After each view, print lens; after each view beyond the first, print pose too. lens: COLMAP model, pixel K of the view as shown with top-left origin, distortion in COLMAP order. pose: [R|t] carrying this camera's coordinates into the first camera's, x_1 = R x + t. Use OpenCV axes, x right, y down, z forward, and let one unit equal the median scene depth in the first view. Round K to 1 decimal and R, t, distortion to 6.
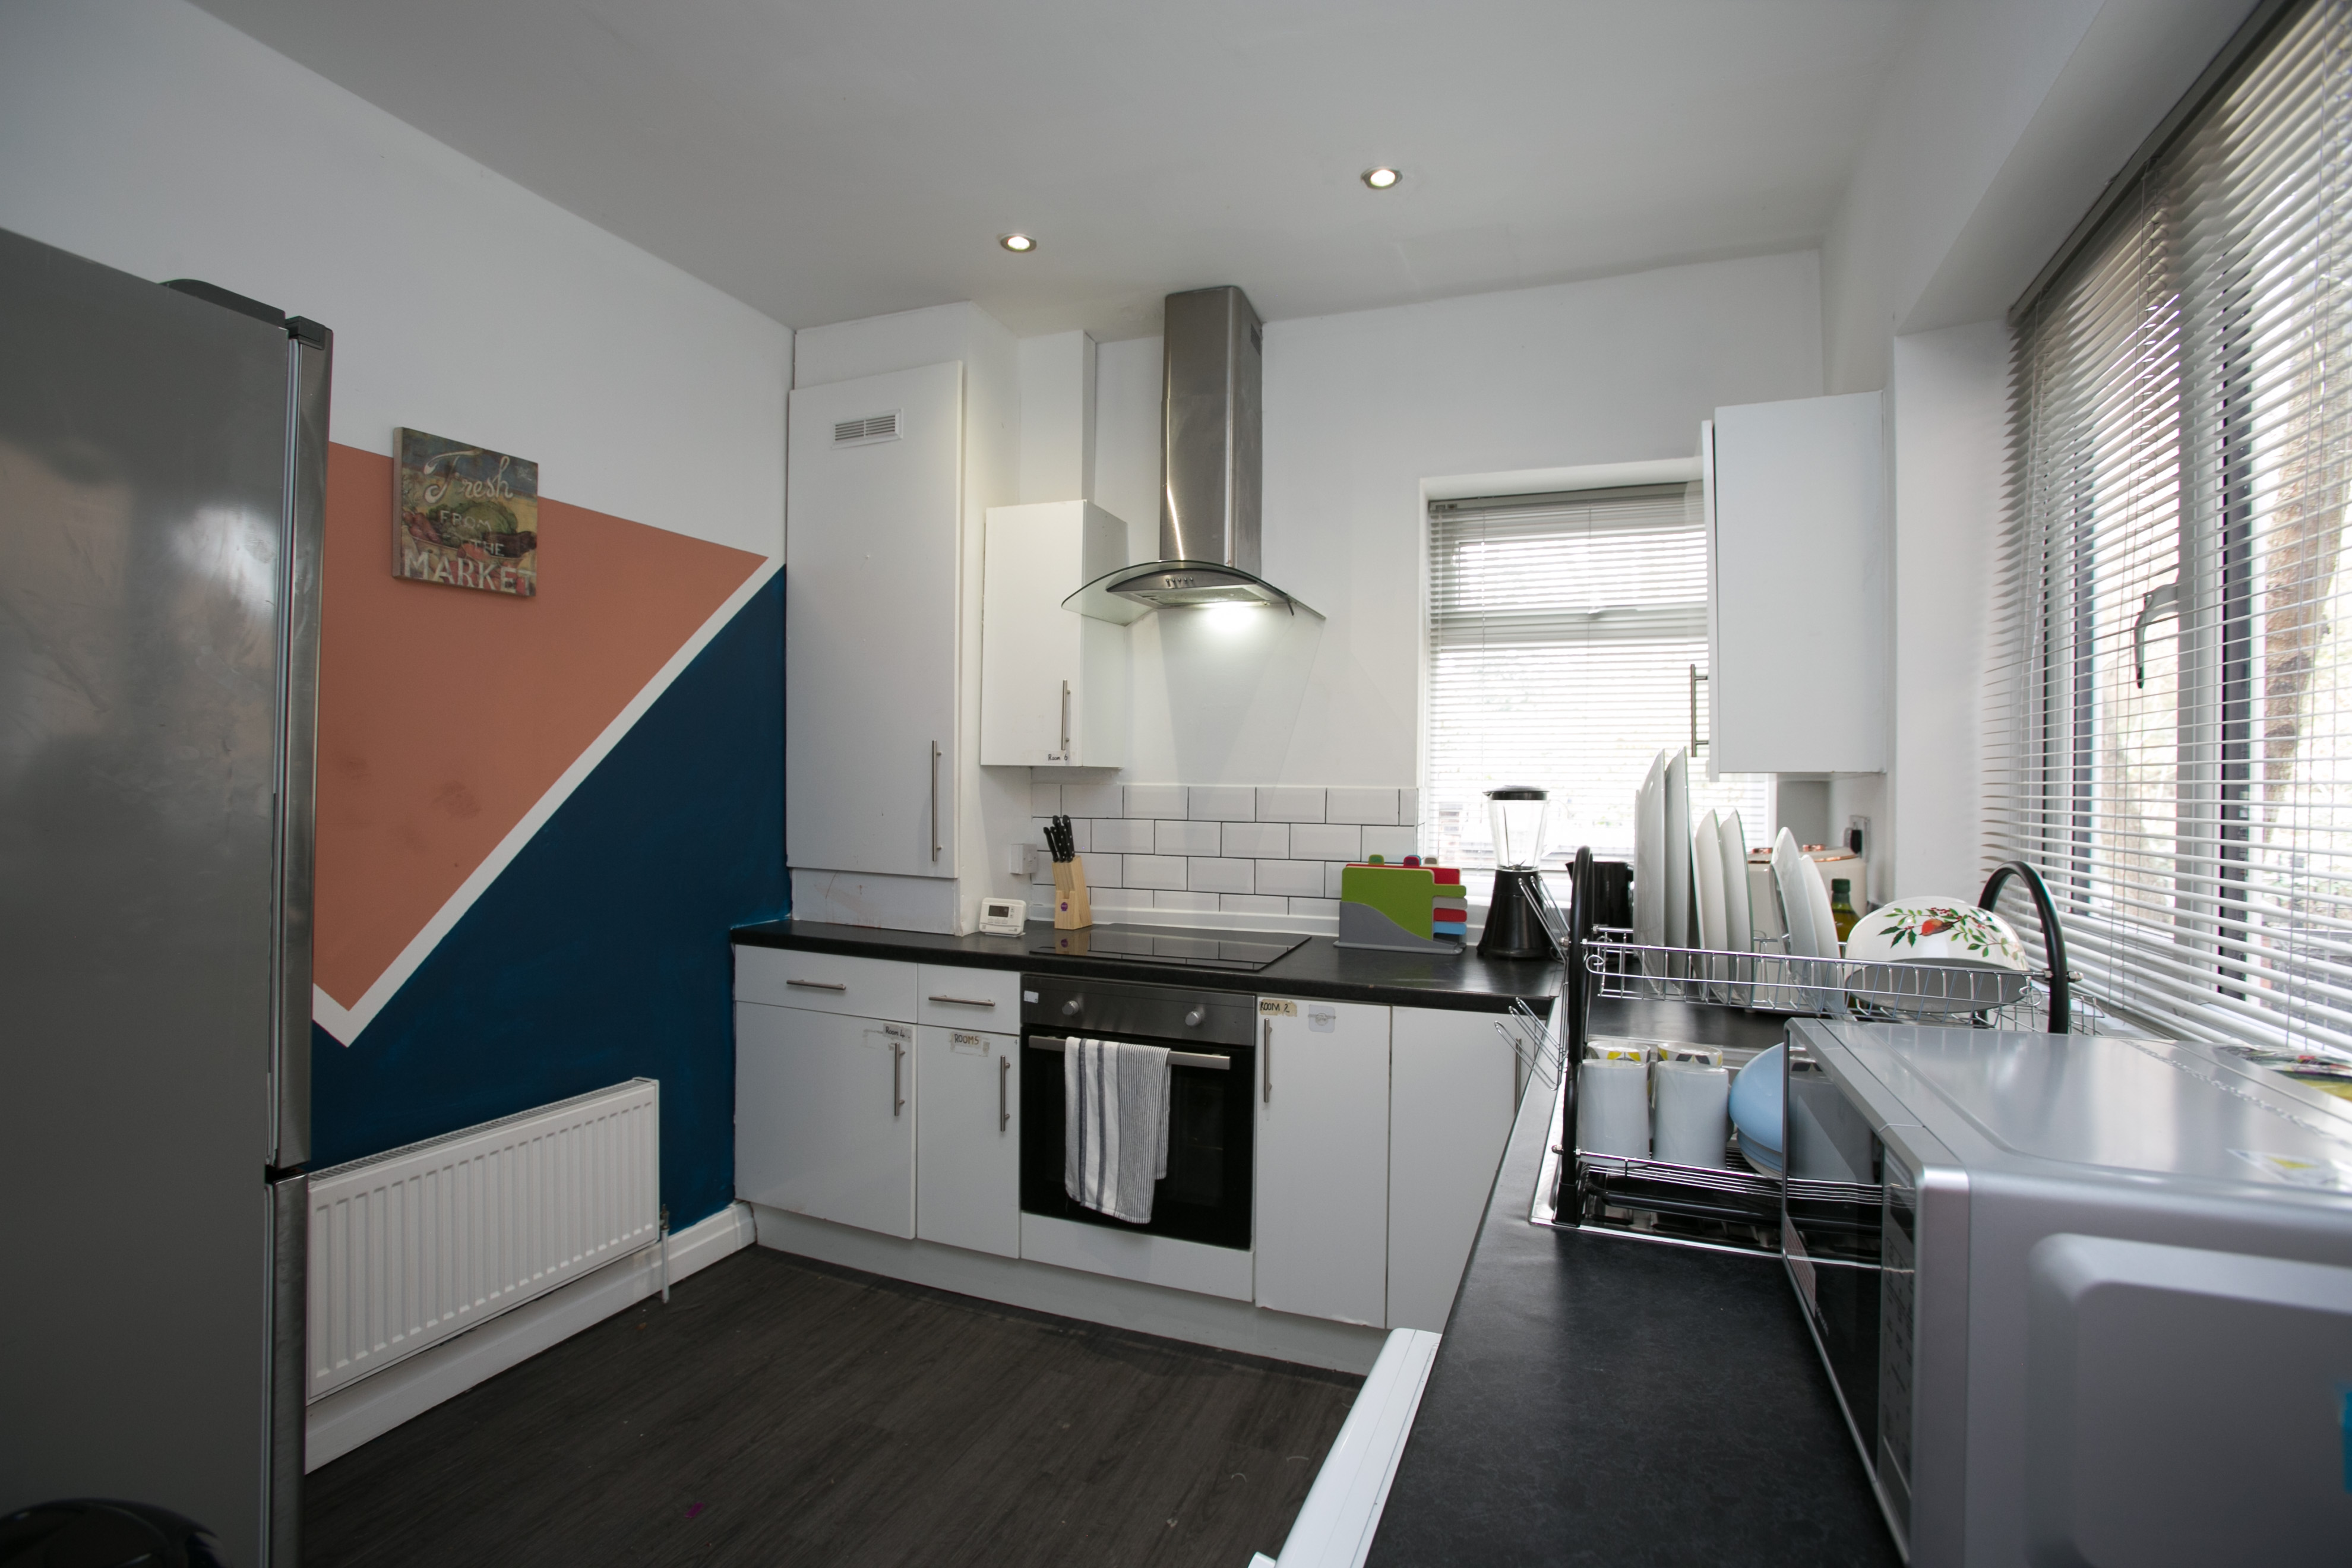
lens RADIAL K [[1090.0, 0, 1167.1], [0, 1090.0, 782.5], [0, 0, 1]] dist [-0.062766, 0.030056]
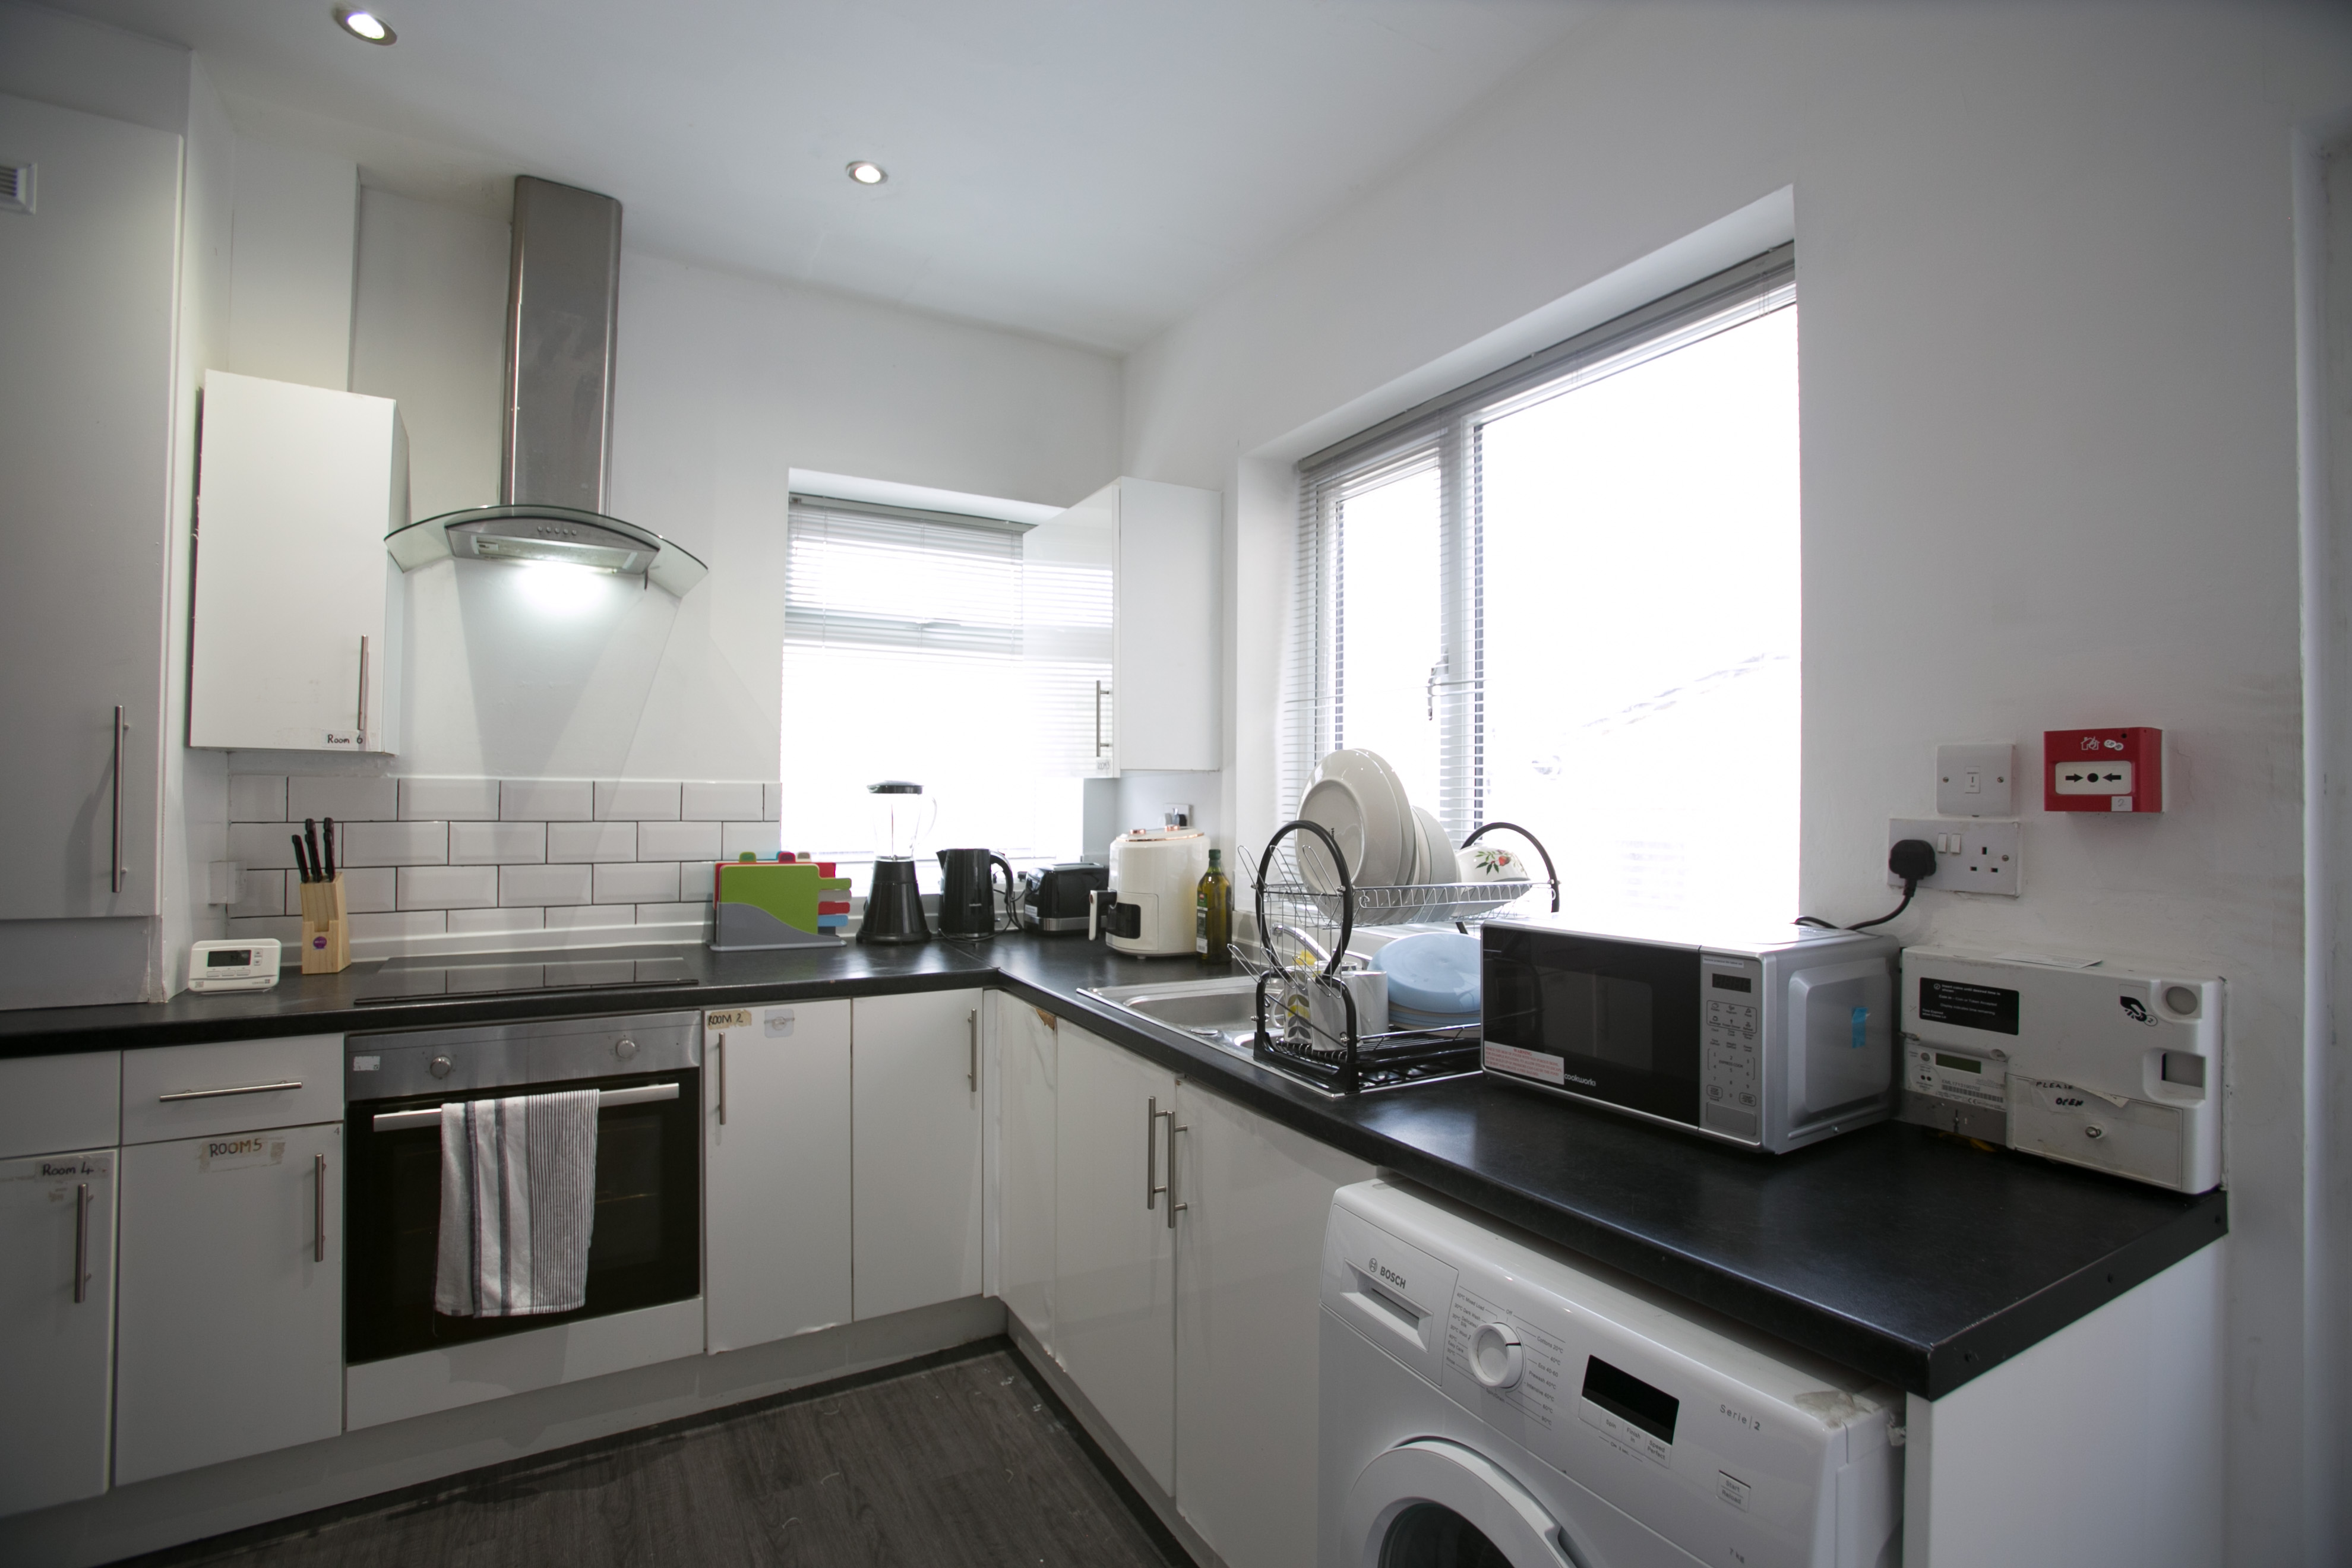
lens RADIAL K [[1090.0, 0, 1167.1], [0, 1090.0, 782.5], [0, 0, 1]] dist [-0.062766, 0.030056]
pose [[0.623444, 0.005250, 0.781850, -0.341642], [-0.003501, 0.999986, -0.003923, 0.008372], [-0.781860, -0.000292, 0.623454, 0.130008]]
